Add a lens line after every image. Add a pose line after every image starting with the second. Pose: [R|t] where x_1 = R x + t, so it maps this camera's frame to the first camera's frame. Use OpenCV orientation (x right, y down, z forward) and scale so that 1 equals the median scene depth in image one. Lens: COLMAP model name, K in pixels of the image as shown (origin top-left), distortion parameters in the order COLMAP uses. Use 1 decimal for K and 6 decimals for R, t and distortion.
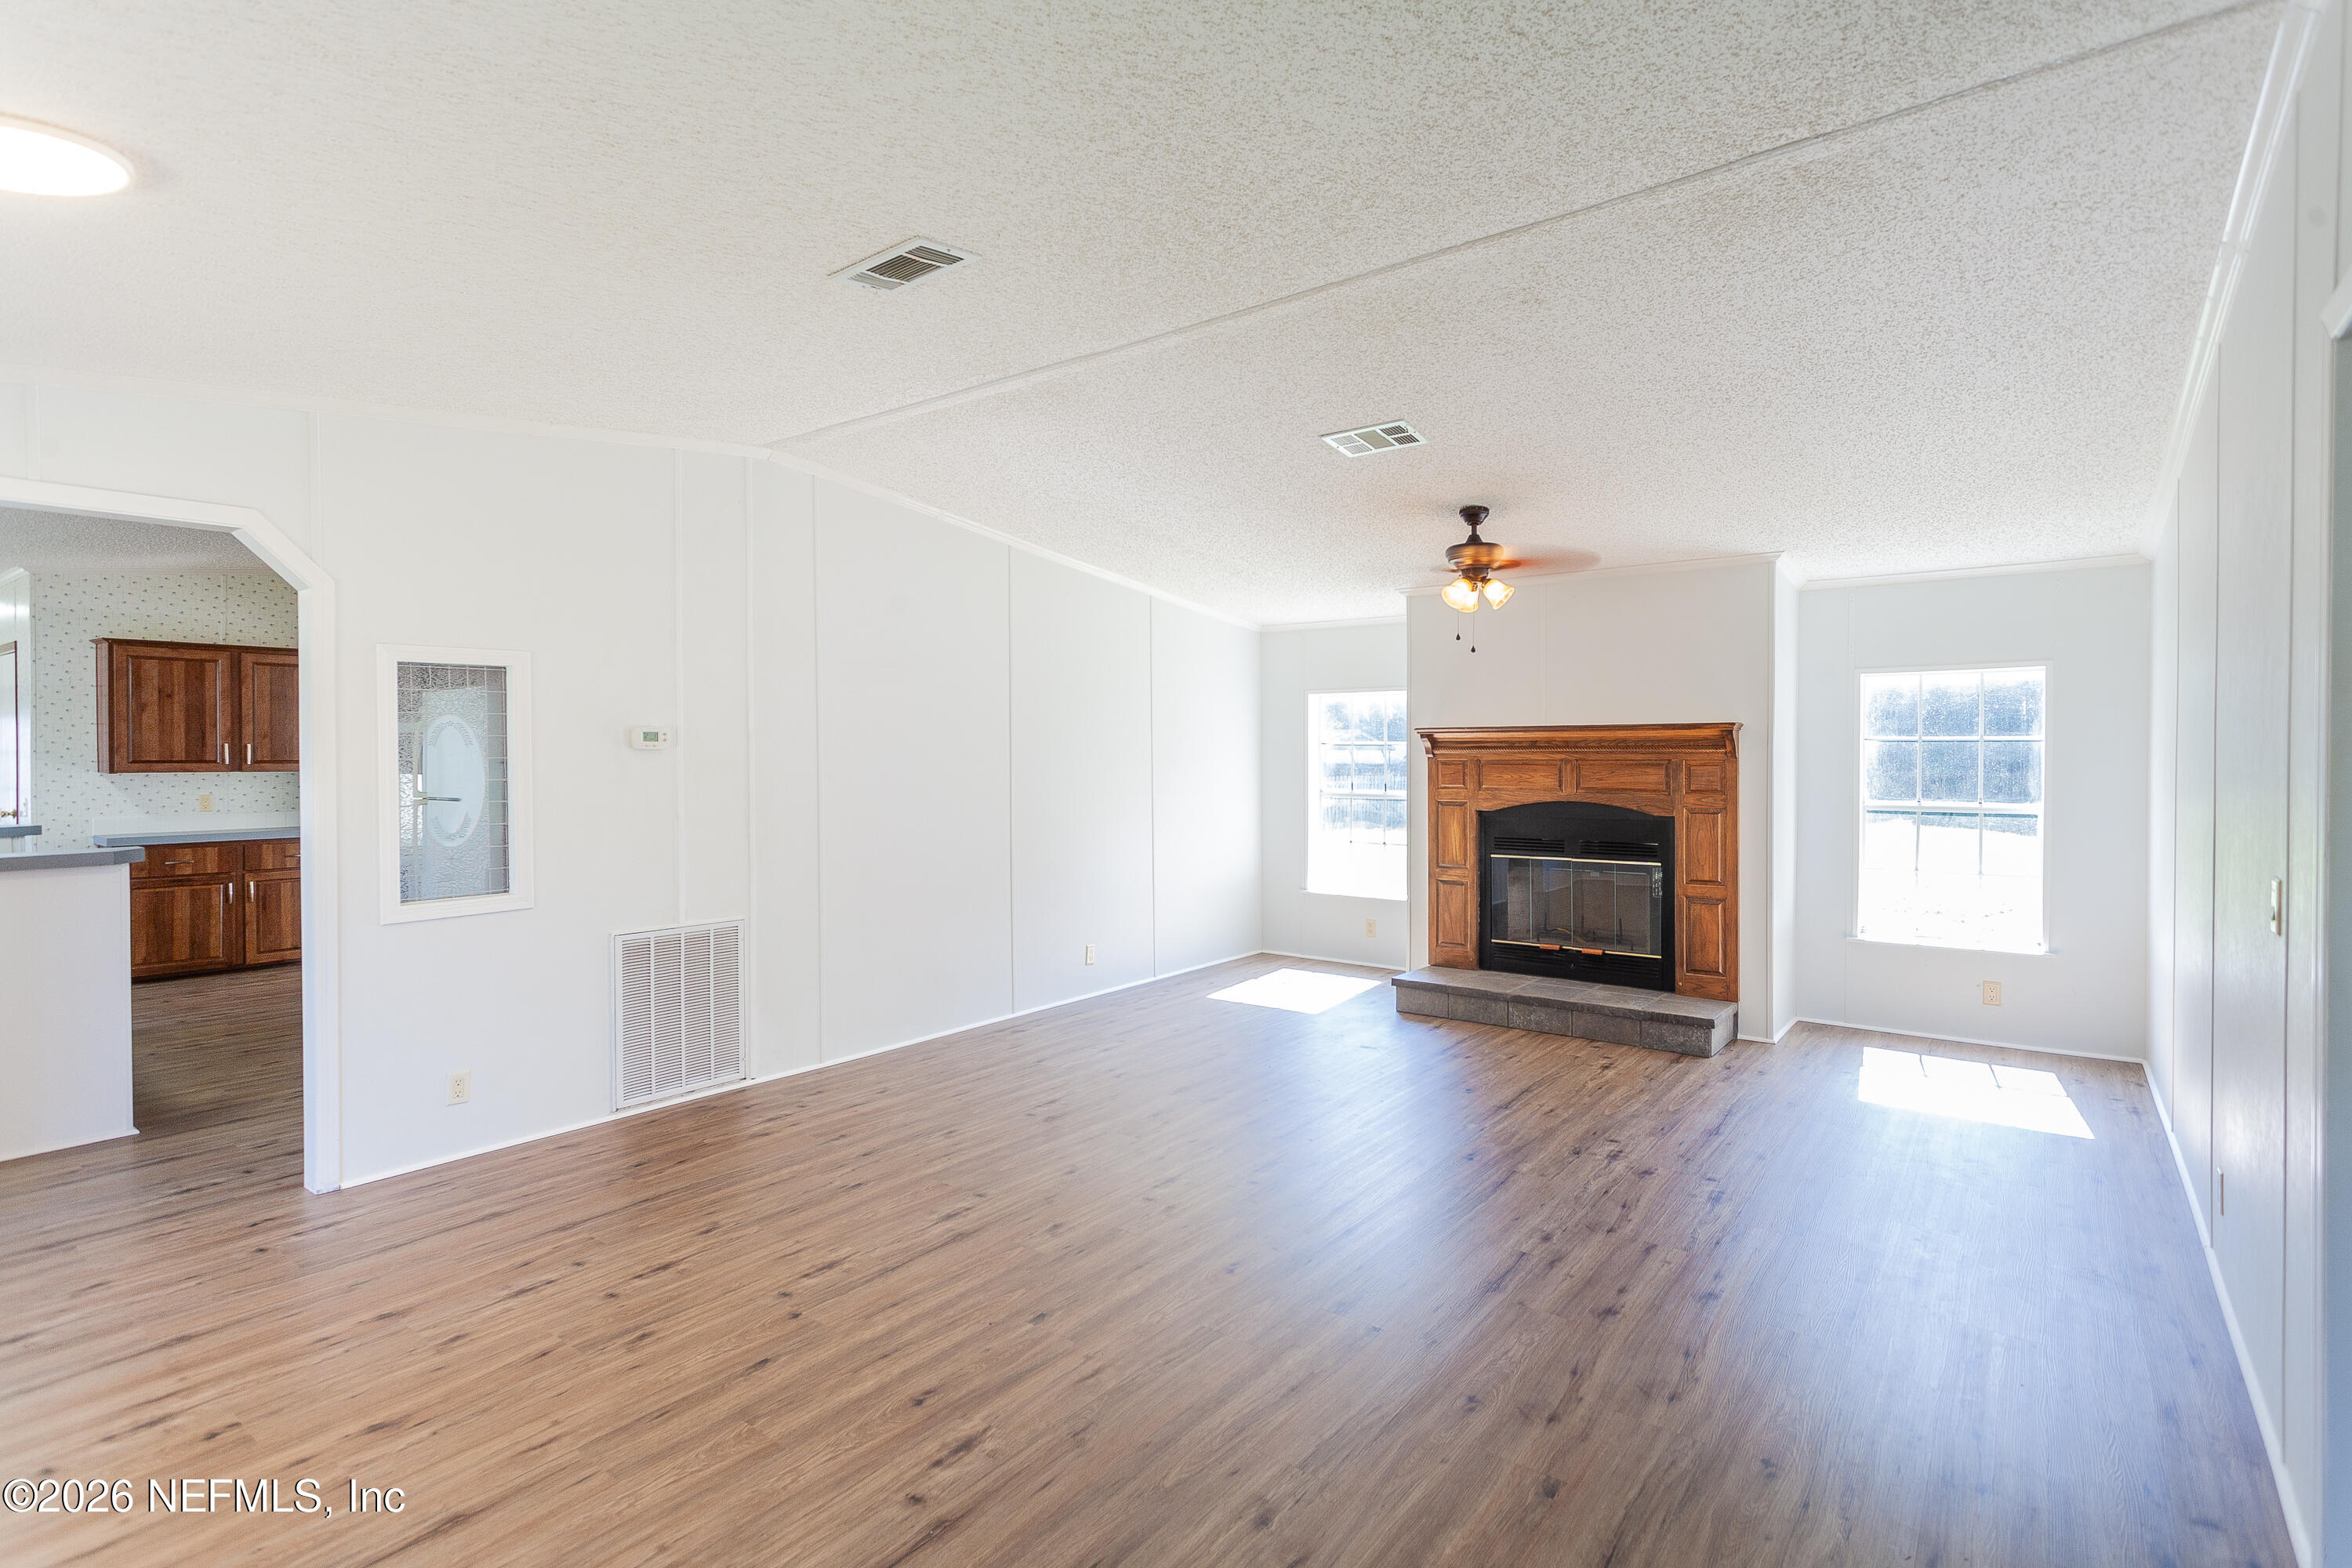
lens RADIAL K [[1188.3, 0, 1187.3], [0, 1188.3, 769.2], [0, 0, 1]] dist [0.014024, 0.000729]
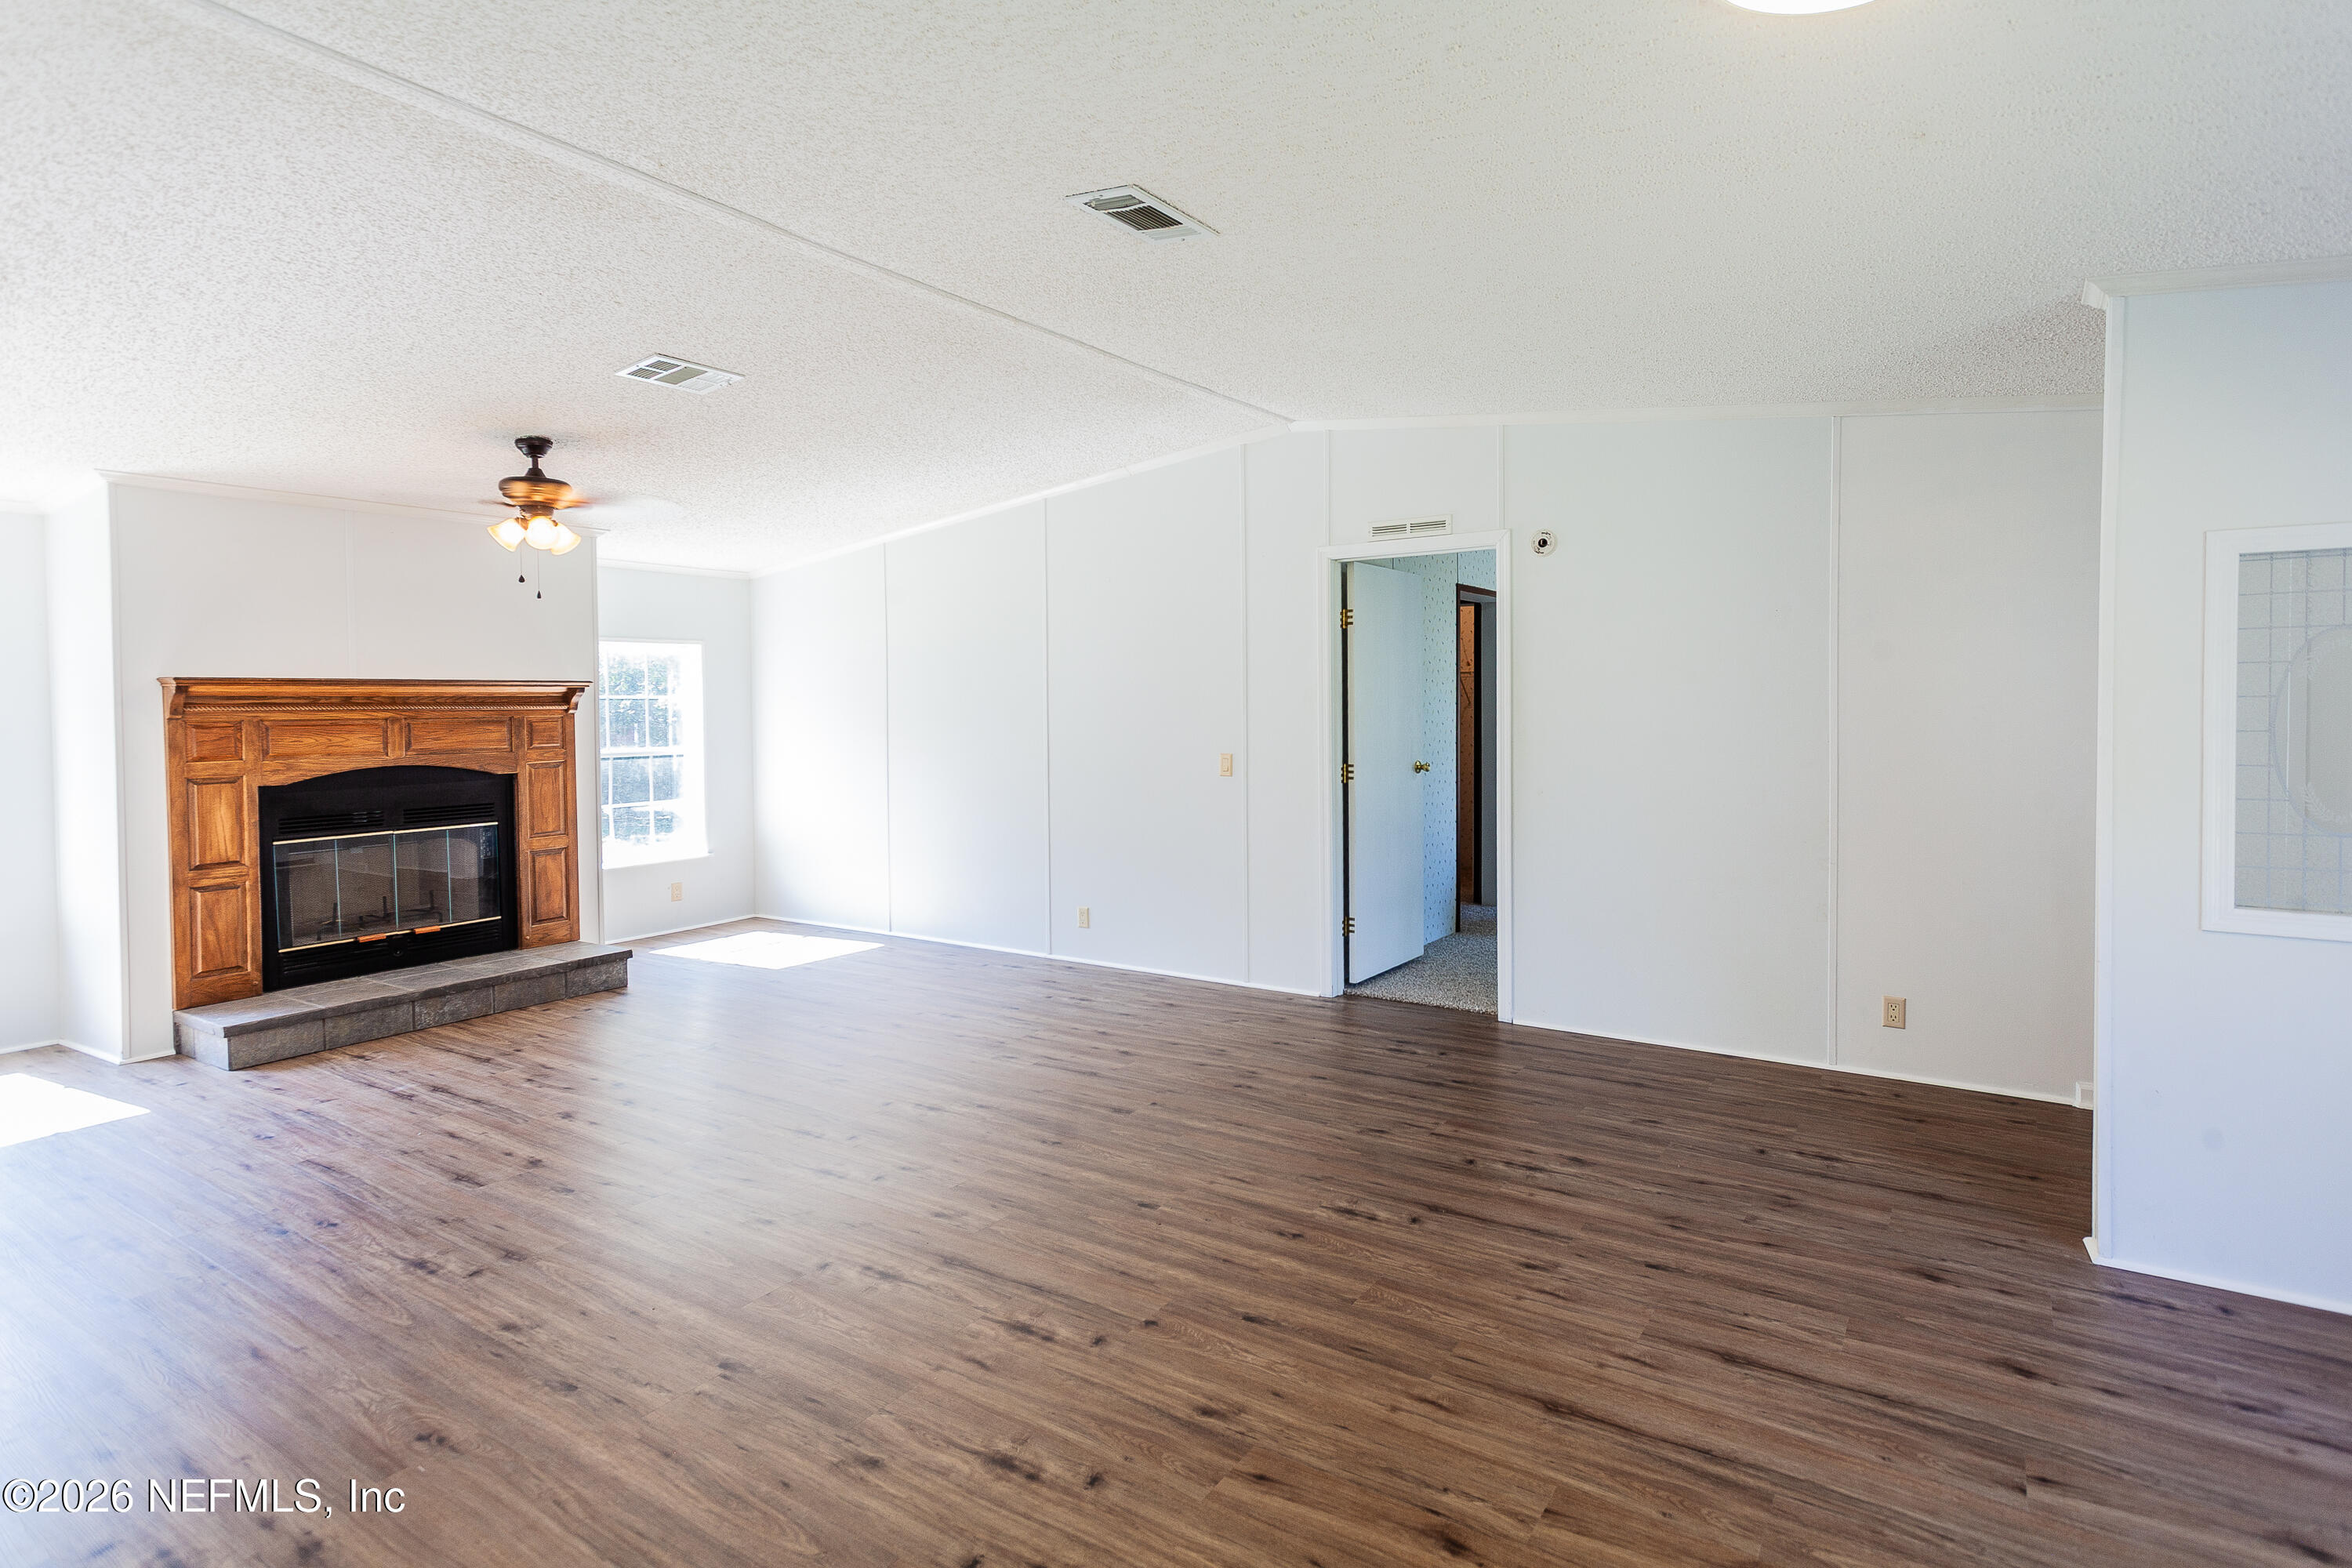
lens RADIAL K [[1142.8, 0, 1170.3], [0, 1142.8, 713.6], [0, 0, 1]] dist [0.003314, 0.000836]
pose [[-0.054114, -0.003807, 0.998528, -0.797695], [0.023807, 0.999704, 0.005102, -0.003003], [-0.998251, 0.024048, -0.054007, 0.686301]]
